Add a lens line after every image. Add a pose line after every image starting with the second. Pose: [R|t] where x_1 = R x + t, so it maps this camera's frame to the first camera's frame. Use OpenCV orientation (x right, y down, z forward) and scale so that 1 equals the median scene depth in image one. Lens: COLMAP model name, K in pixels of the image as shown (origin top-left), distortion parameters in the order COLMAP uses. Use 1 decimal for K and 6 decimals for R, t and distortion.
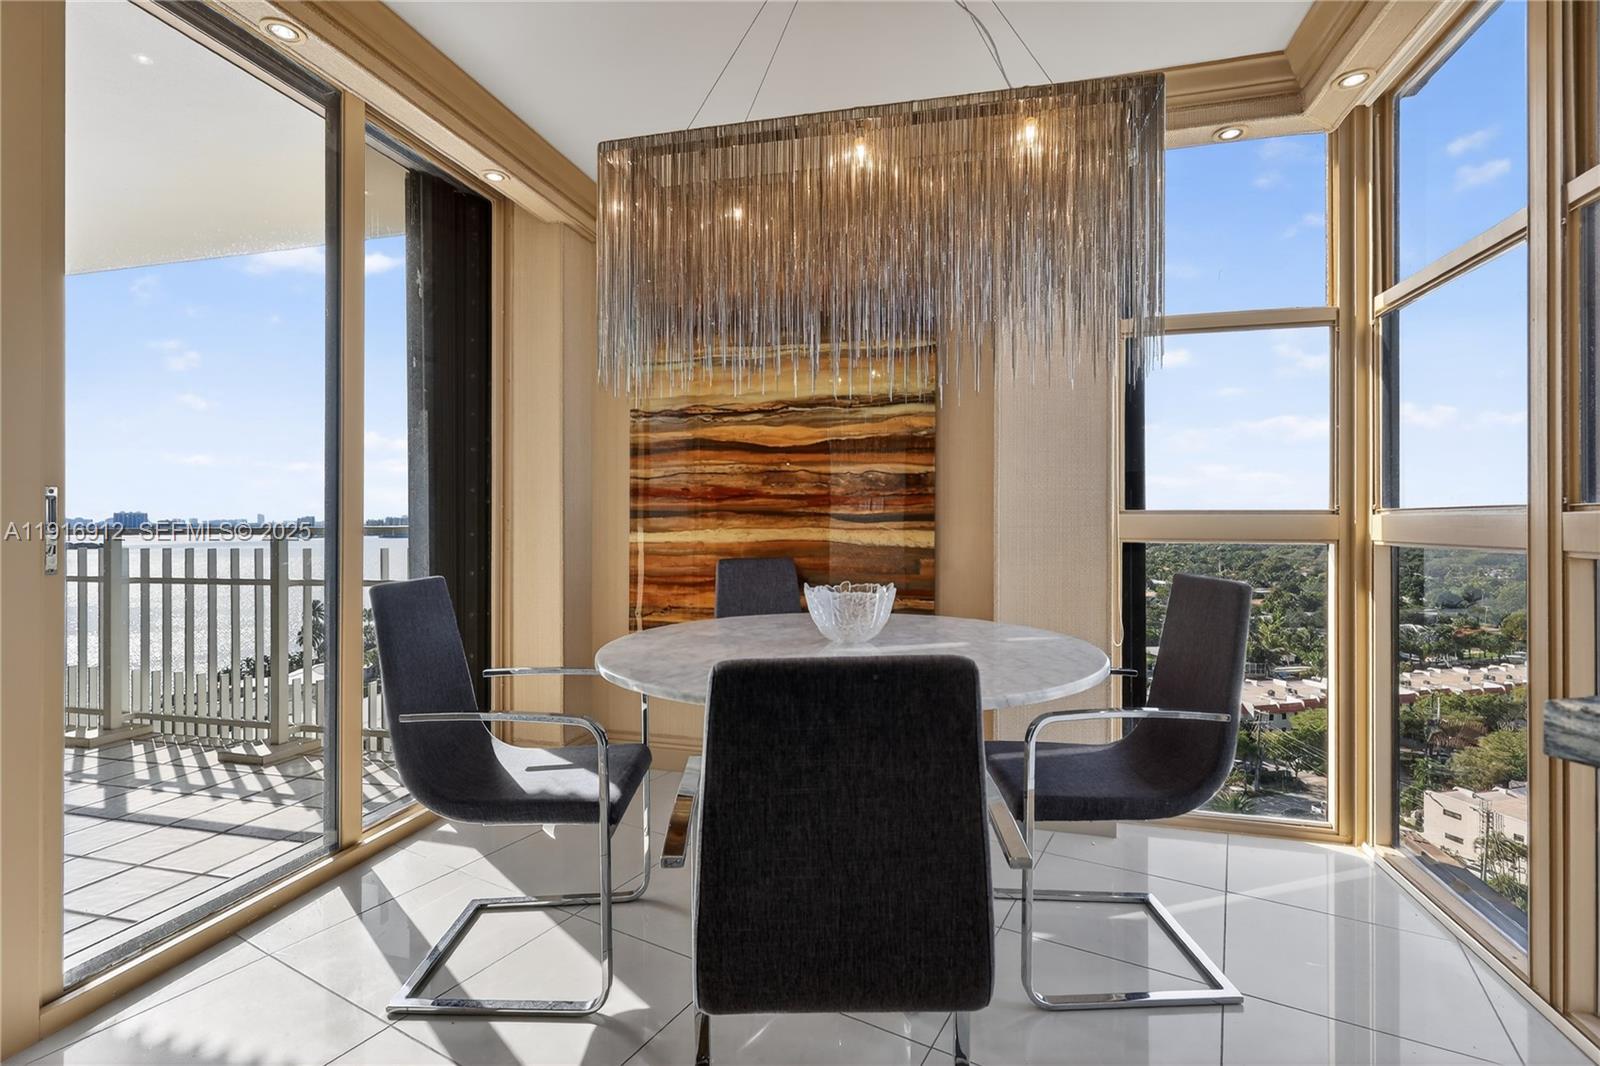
lens RADIAL K [[747.6, 0, 805.0], [0, 747.6, 518.0], [0, 0, 1]] dist [0.002283, 0.000266]
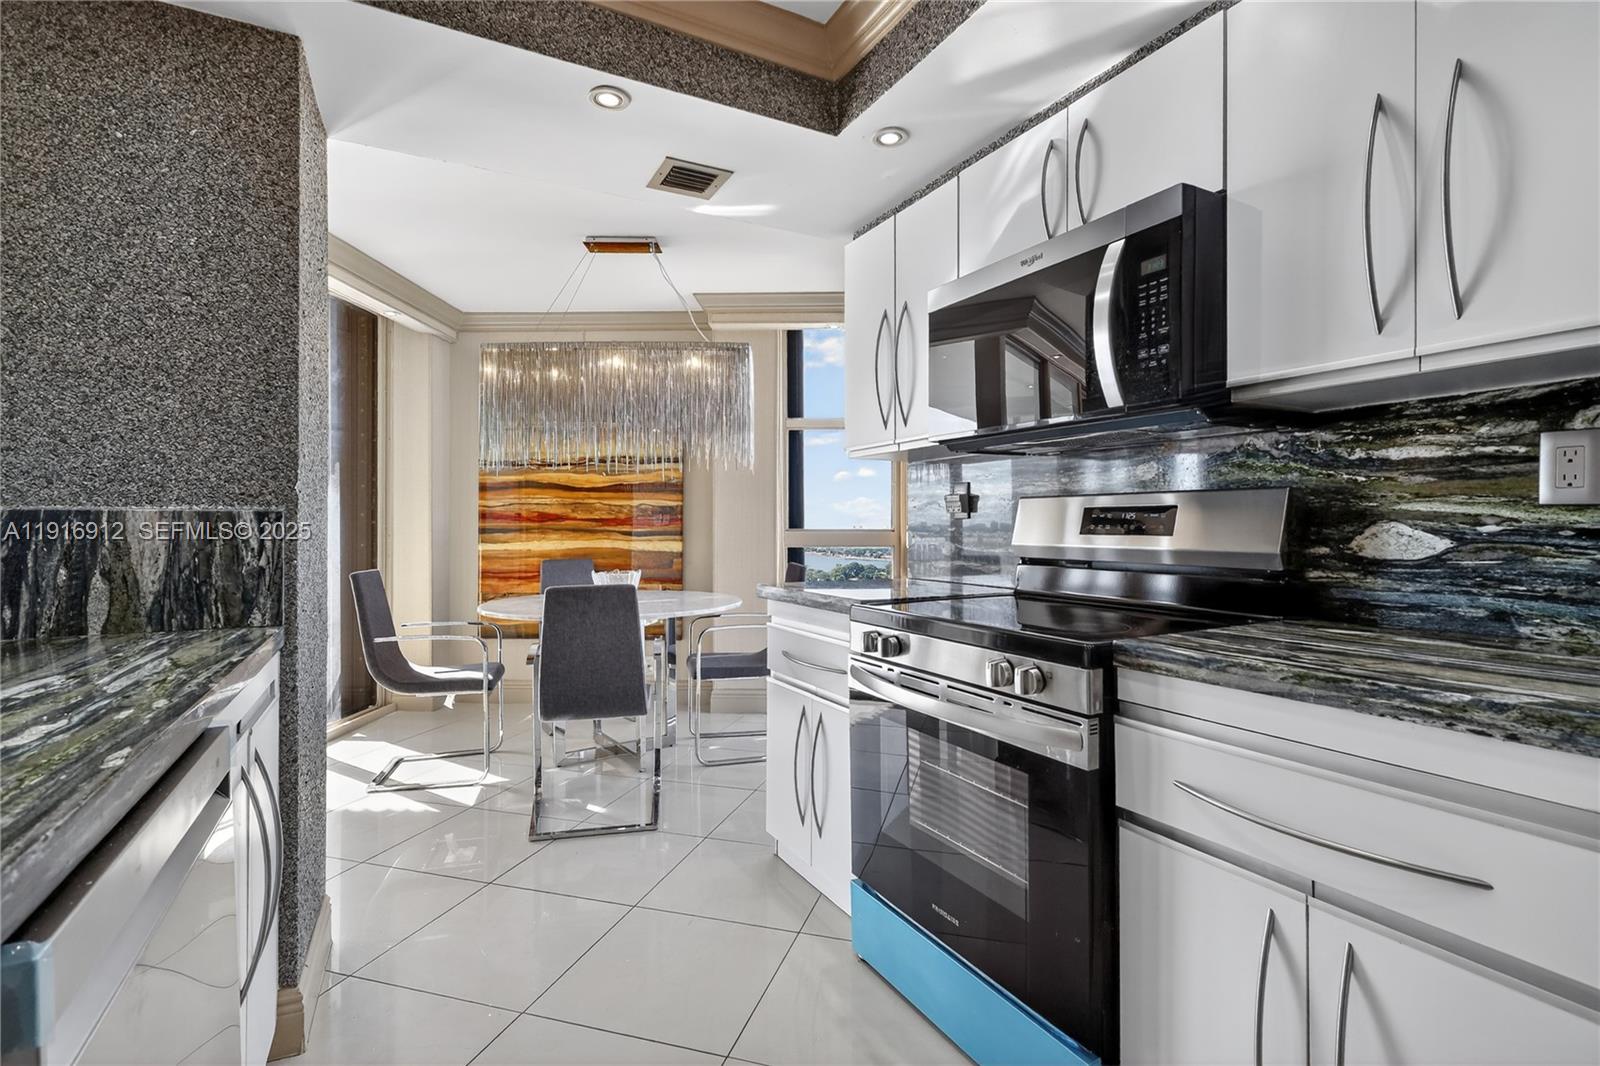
lens RADIAL K [[747.6, 0, 792.2], [0, 747.6, 528.1], [0, 0, 1]] dist [0.002283, 0.000266]
pose [[0.976561, -0.001162, 0.215240, 0.055001], [0.000207, 0.999990, 0.004457, -0.018351], [-0.215243, -0.004308, 0.976551, -0.606405]]
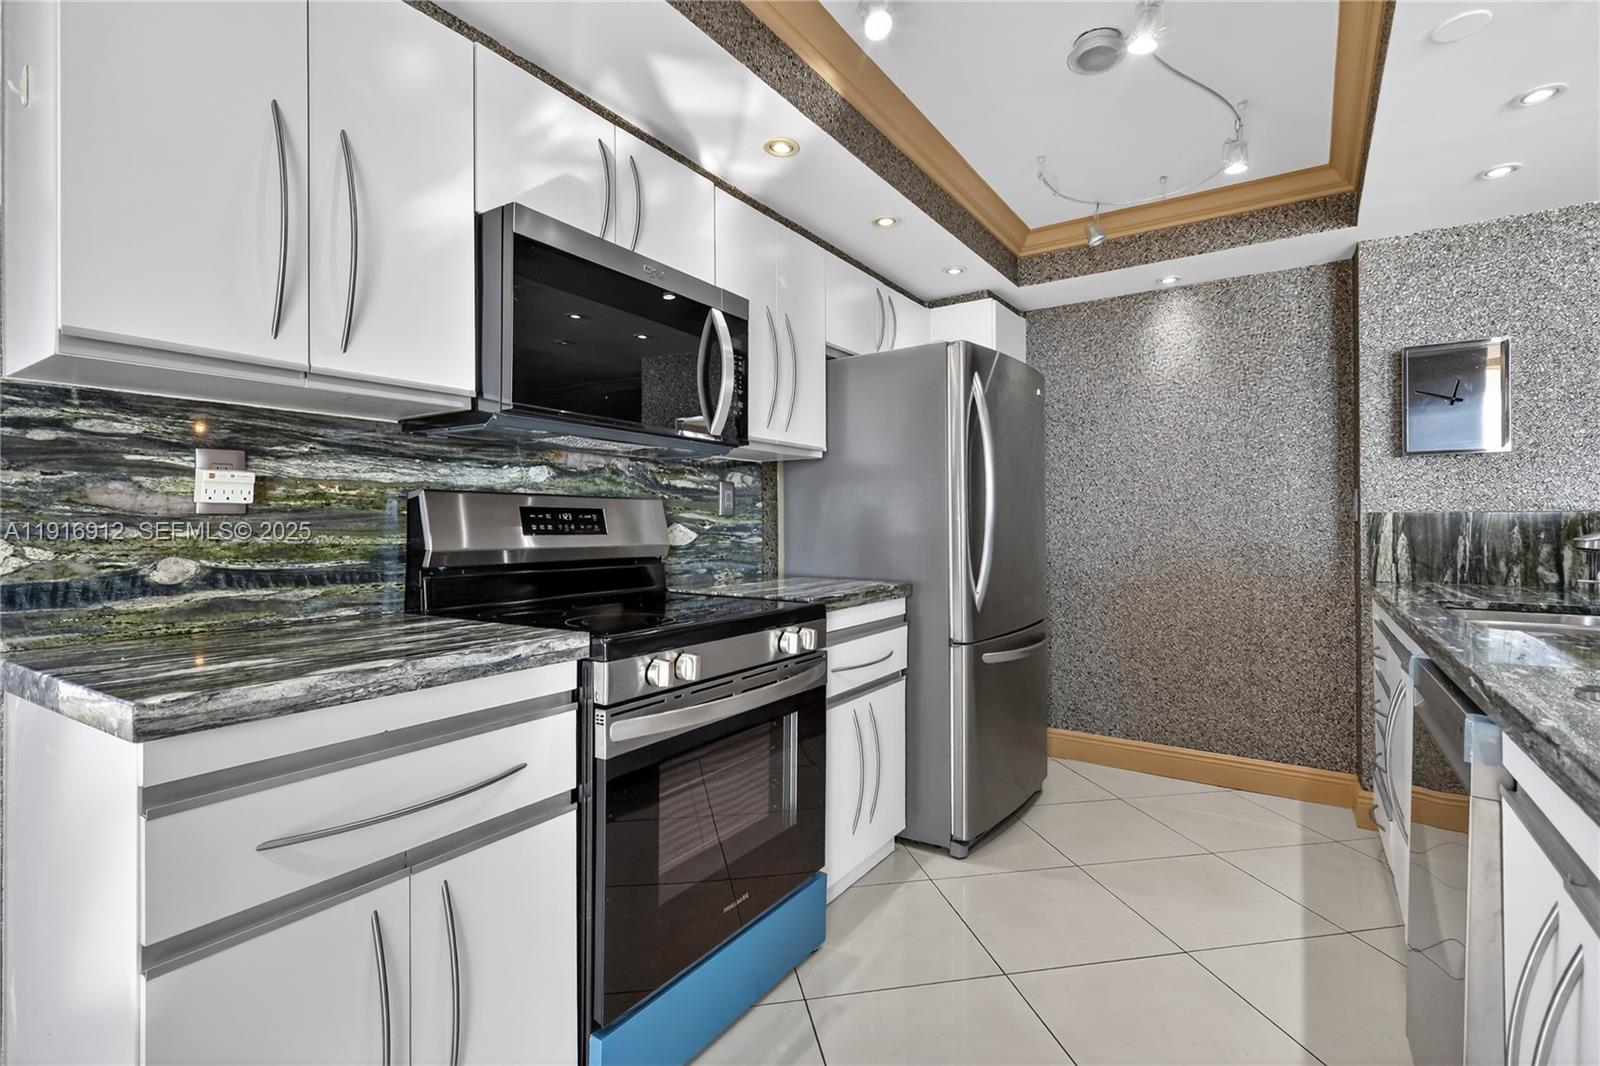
lens RADIAL K [[747.6, 0, 796.5], [0, 747.6, 522.5], [0, 0, 1]] dist [0.002283, 0.000266]
pose [[-0.653007, 0.004159, 0.757341, -0.165535], [0.001205, 0.999989, -0.004452, -0.017358], [-0.757351, -0.001995, -0.653005, 0.199087]]
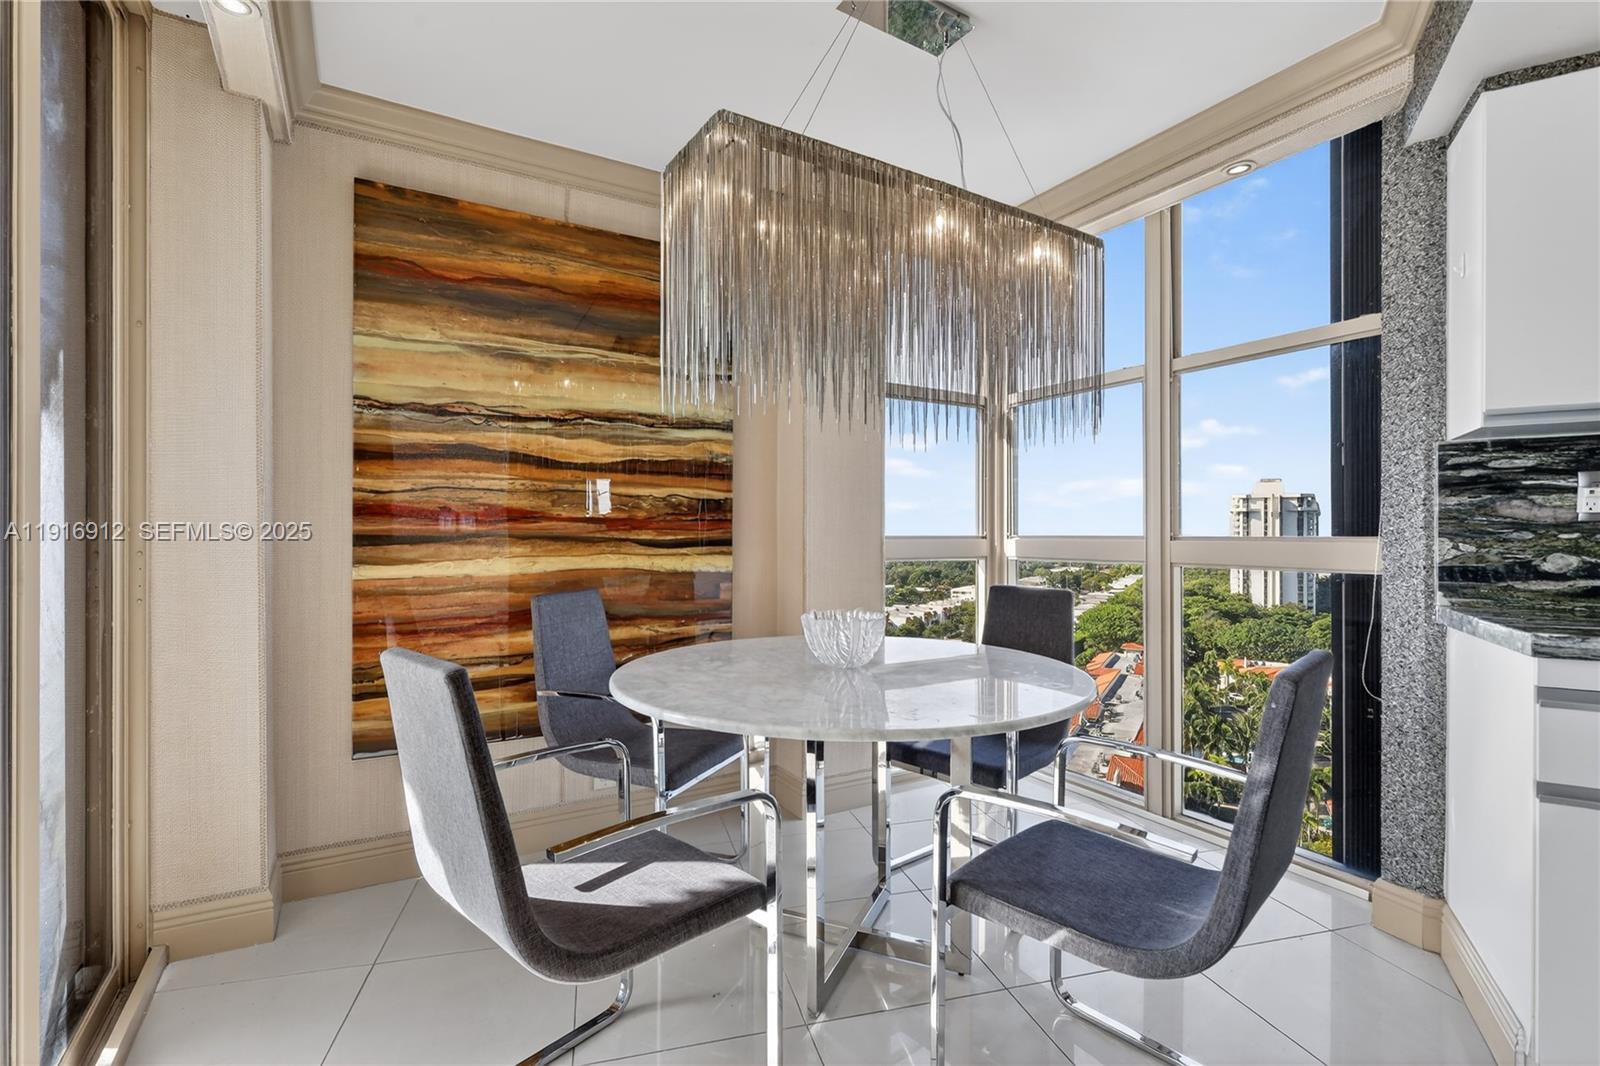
lens RADIAL K [[747.6, 0, 796.0], [0, 747.6, 535.5], [0, 0, 1]] dist [0.002283, 0.000266]
pose [[0.703183, -0.002931, 0.711003, -0.477041], [-0.001882, 0.999980, 0.005983, -0.016081], [-0.711006, -0.005545, 0.703164, 0.201920]]
